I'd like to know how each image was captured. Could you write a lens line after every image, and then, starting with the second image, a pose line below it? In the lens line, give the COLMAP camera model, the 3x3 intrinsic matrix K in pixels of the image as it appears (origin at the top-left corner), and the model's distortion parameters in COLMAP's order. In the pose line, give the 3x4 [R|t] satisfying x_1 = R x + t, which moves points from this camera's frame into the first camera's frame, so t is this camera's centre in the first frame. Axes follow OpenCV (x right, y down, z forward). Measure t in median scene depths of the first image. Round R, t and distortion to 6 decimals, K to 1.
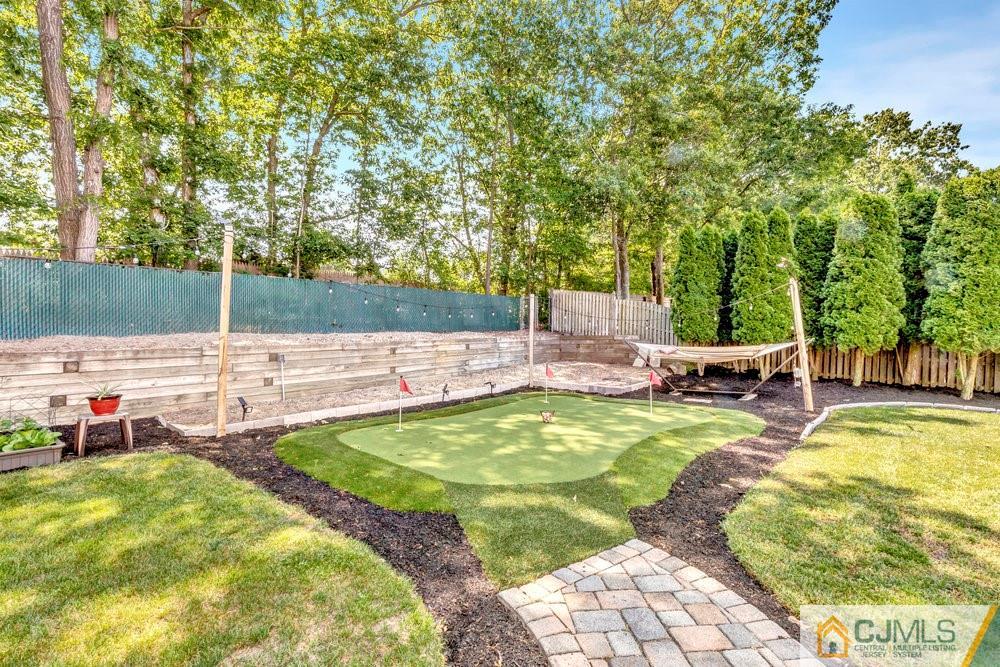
lens RADIAL K [[447.9, 0, 500.0], [0, 447.9, 333.5], [0, 0, 1]] dist [0.000410, 0.000068]
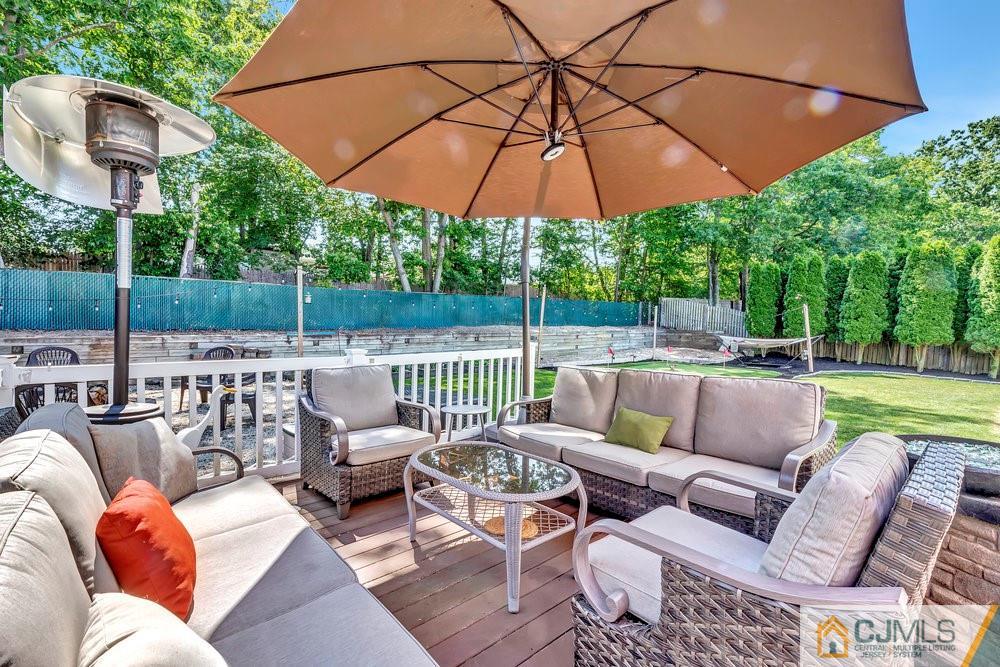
lens RADIAL K [[447.9, 0, 500.0], [0, 447.9, 333.5], [0, 0, 1]] dist [0.000410, 0.000068]
pose [[0.983360, 0.023474, -0.180146, -0.195370], [-0.019167, 0.999488, 0.025616, -0.013419], [0.180655, -0.021737, 0.983306, -0.763355]]
